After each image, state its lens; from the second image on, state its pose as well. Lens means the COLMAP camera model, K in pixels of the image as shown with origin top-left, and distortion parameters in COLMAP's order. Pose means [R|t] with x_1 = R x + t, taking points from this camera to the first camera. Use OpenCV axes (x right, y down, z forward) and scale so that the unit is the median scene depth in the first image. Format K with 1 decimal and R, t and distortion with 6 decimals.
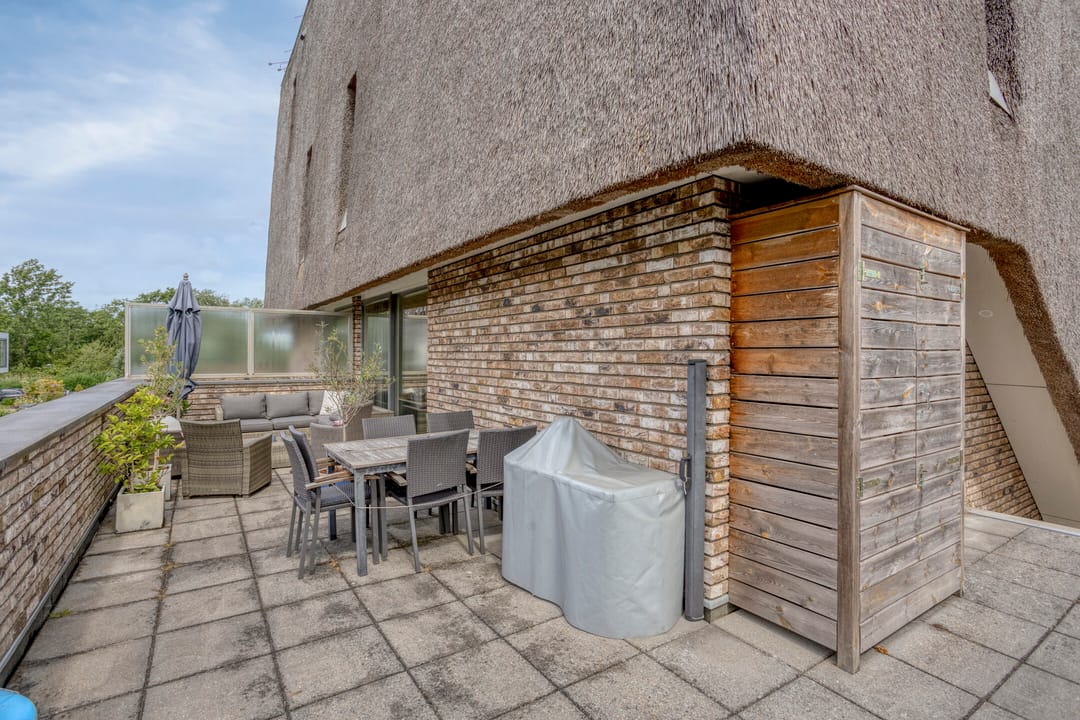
lens RADIAL K [[527.8, 0, 532.2], [0, 527.8, 355.7], [0, 0, 1]] dist [0.001123, 0.003313]
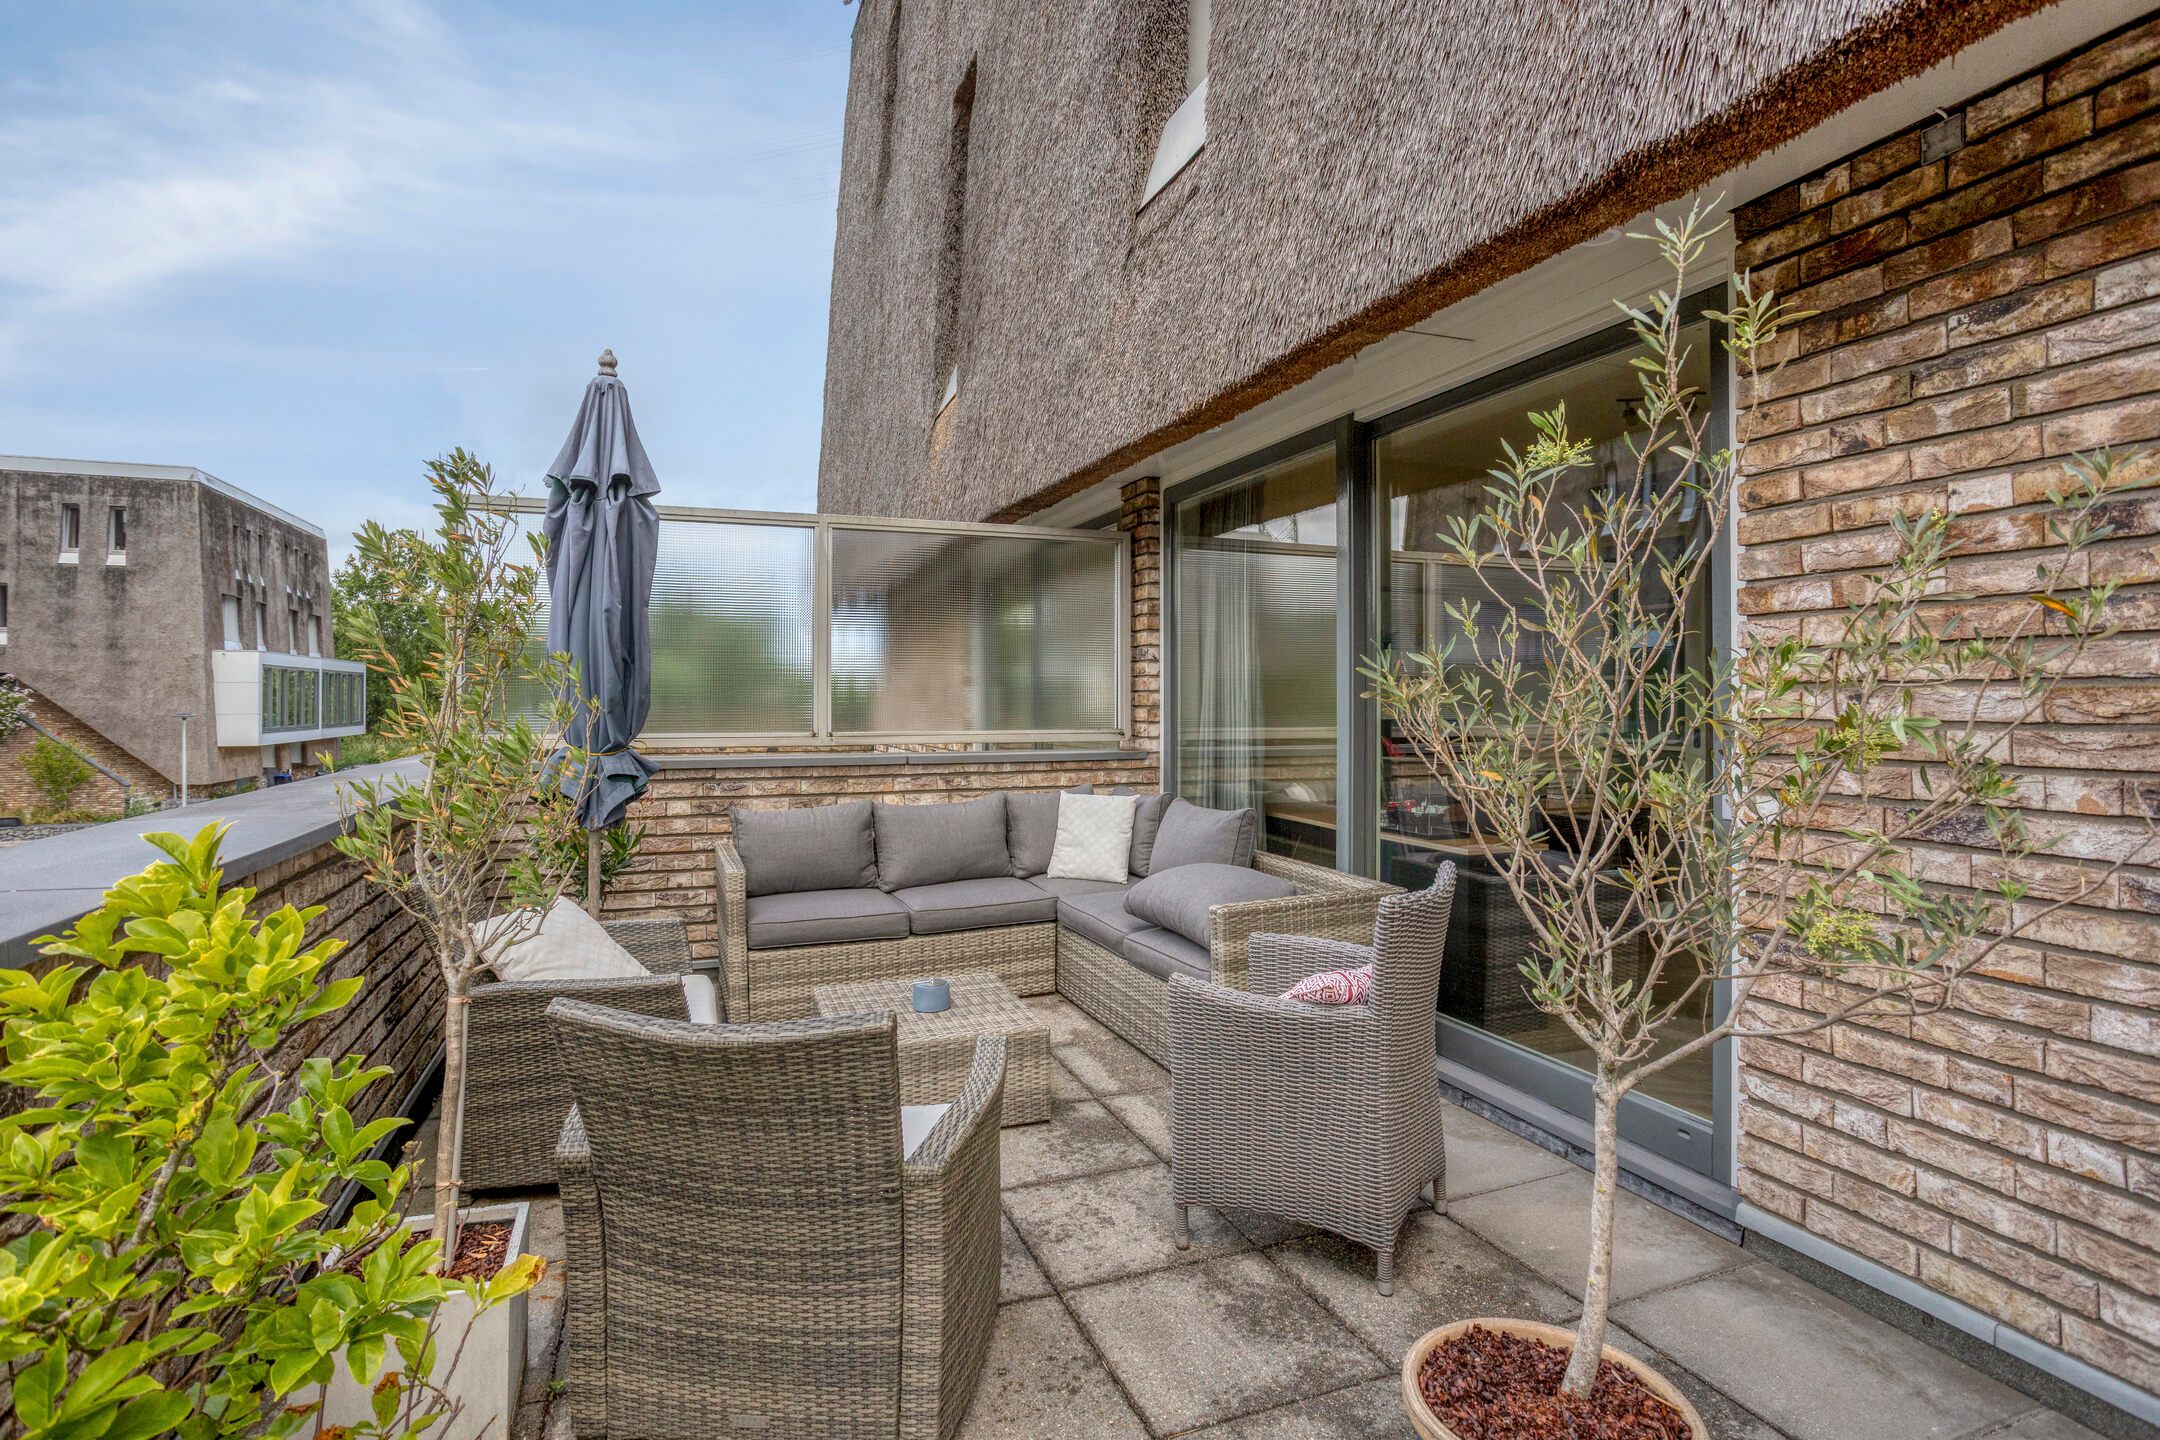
lens RADIAL K [[1055.5, 0, 1088.7], [0, 1055.5, 707.9], [0, 0, 1]] dist [0.001123, 0.003313]
pose [[0.982667, -0.001954, -0.185369, -0.281980], [0.002613, 0.999991, 0.003313, 0.018793], [0.185361, -0.003740, 0.982663, 0.452115]]
